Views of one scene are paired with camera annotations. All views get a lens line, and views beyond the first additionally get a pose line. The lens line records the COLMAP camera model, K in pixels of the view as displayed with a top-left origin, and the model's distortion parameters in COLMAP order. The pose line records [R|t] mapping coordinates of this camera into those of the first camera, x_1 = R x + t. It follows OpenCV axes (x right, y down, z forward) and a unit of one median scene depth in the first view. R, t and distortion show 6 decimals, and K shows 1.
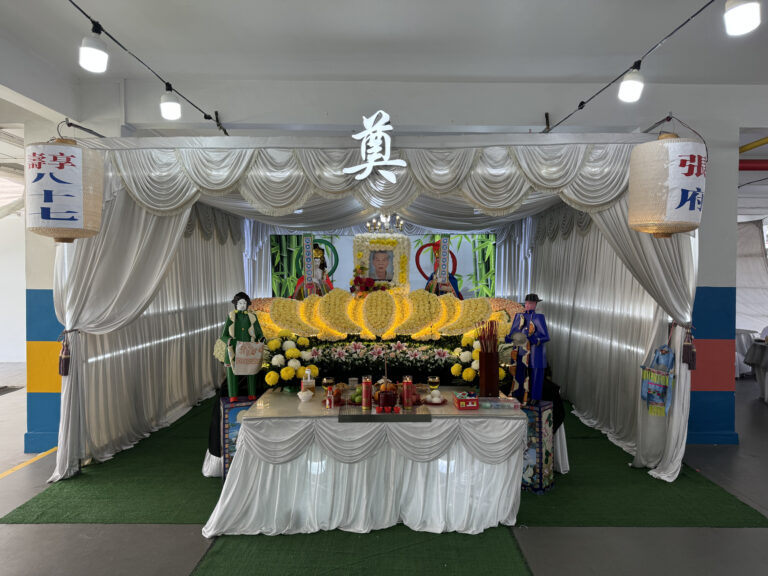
lens RADIAL K [[536.0, 0, 384.0], [0, 536.0, 288.0], [0, 0, 1]] dist [0.094027, -0.131230]
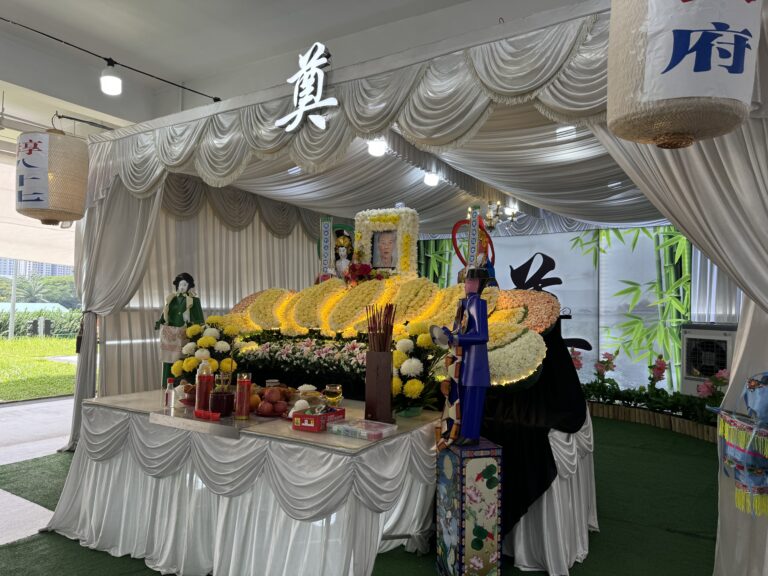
lens RADIAL K [[536.0, 0, 384.0], [0, 536.0, 288.0], [0, 0, 1]] dist [0.094027, -0.131230]
pose [[0.852891, 0.001315, -0.522087, 0.494440], [-0.033474, 0.998077, -0.052169, 0.068751], [0.521014, 0.061971, 0.851295, 0.399303]]
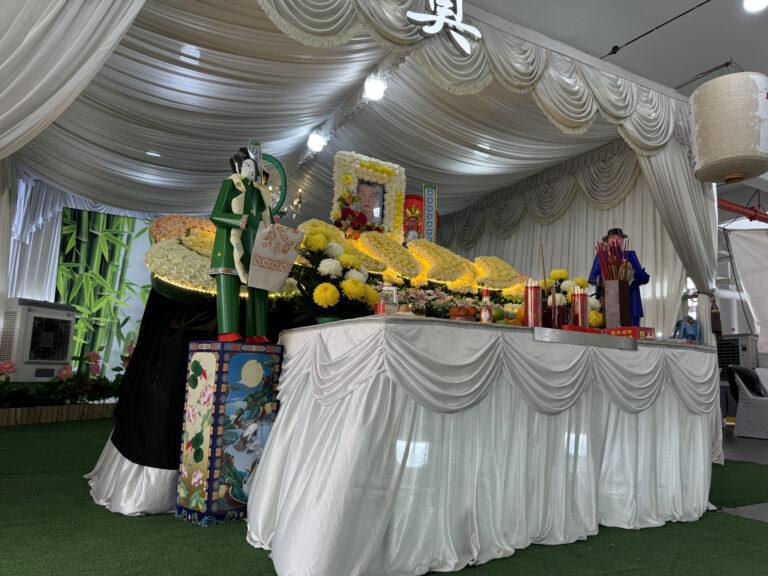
lens RADIAL K [[536.0, 0, 384.0], [0, 536.0, 288.0], [0, 0, 1]] dist [0.094027, -0.131230]
pose [[0.863476, 0.106280, 0.493065, -0.398720], [-0.019179, 0.983760, -0.178462, 0.240583], [-0.504025, 0.144641, 0.851492, 0.484547]]
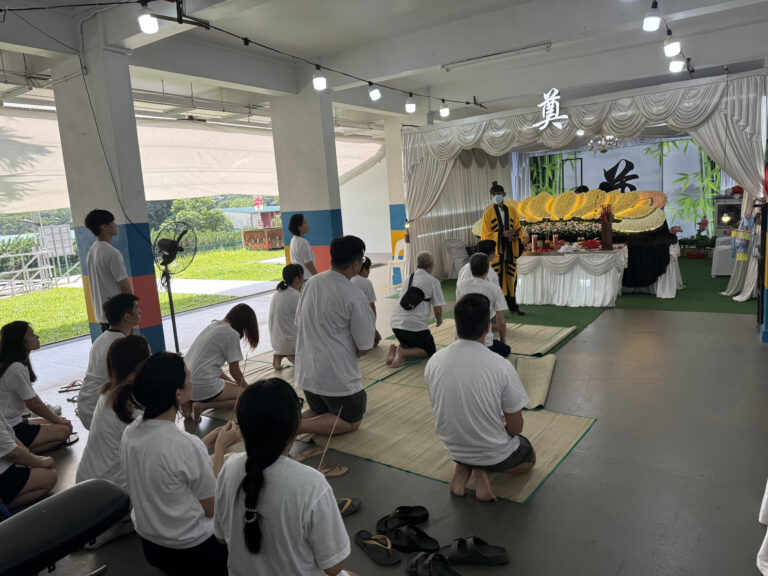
lens RADIAL K [[536.0, 0, 384.0], [0, 536.0, 288.0], [0, 0, 1]] dist [0.094027, -0.131230]
pose [[0.837644, 0.026102, -0.545593, 0.516781], [0.059828, 0.988463, 0.139143, 0.037603], [0.542930, -0.149194, 0.826419, -0.866516]]
